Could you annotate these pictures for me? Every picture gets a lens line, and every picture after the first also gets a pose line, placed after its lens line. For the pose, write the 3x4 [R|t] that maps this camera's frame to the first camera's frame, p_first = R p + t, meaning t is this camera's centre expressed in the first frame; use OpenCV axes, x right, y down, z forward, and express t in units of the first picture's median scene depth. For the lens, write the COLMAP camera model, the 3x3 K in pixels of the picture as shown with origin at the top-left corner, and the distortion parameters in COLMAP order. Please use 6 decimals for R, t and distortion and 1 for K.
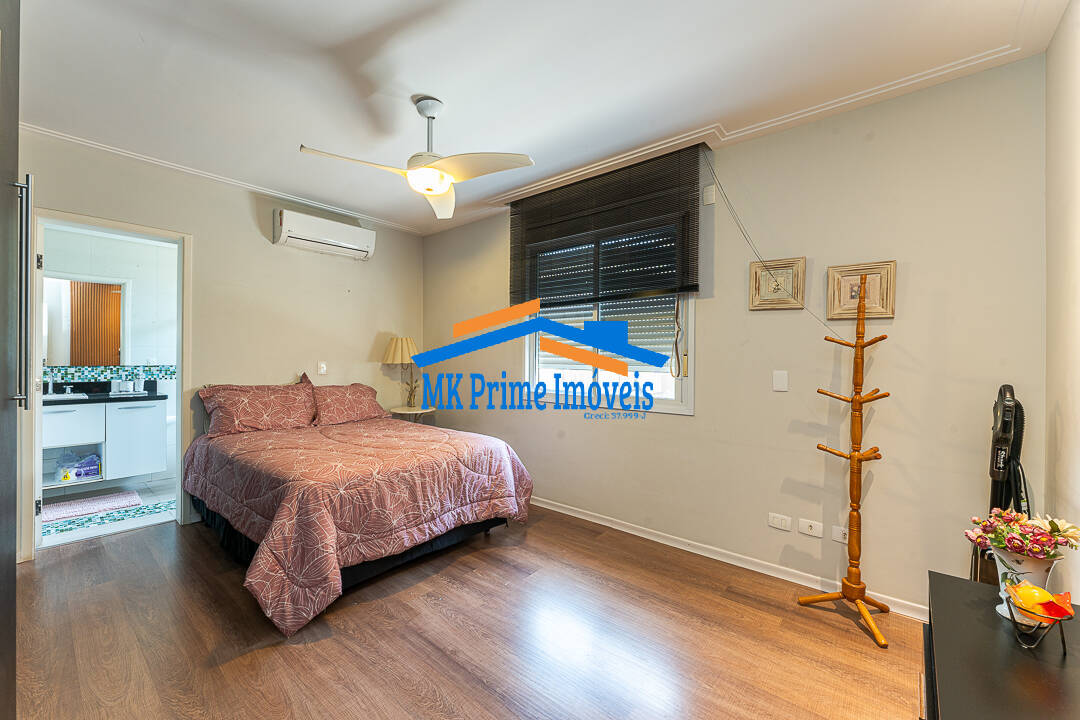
lens RADIAL K [[430.8, 0, 539.0], [0, 430.8, 365.4], [0, 0, 1]] dist [-0.000276, 0.000266]
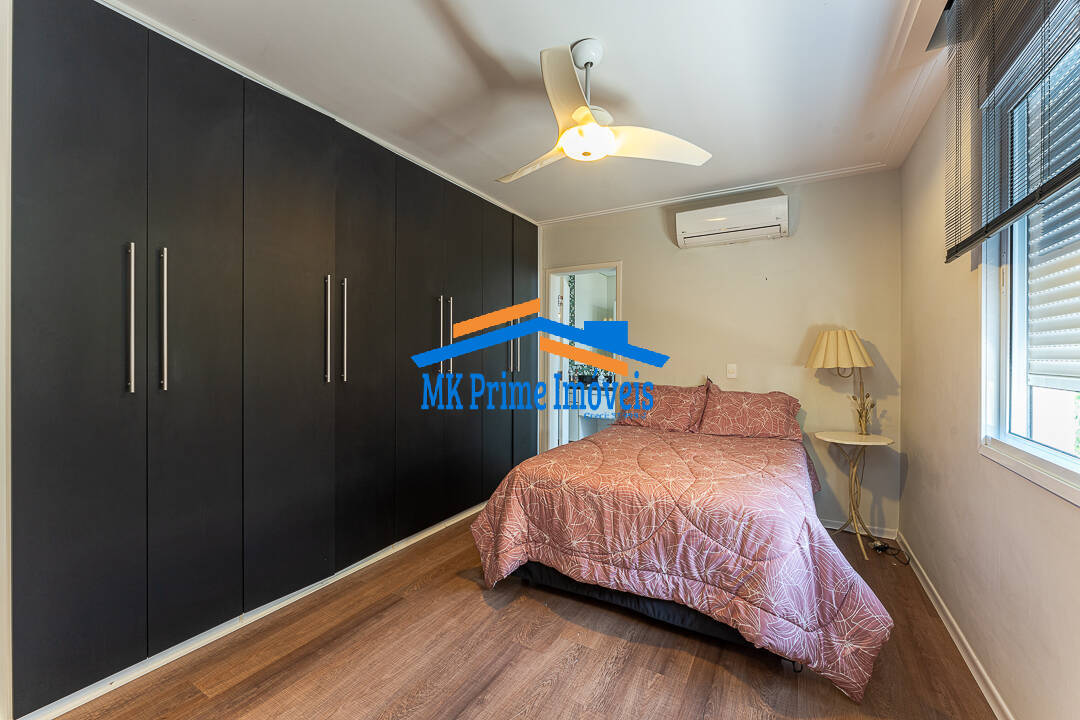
lens RADIAL K [[430.8, 0, 539.0], [0, 430.8, 365.4], [0, 0, 1]] dist [-0.000276, 0.000266]
pose [[0.168230, 0.010908, -0.985687, 0.464008], [-0.019228, 0.999785, 0.007782, -0.008819], [0.985560, 0.017644, 0.168404, 0.674356]]
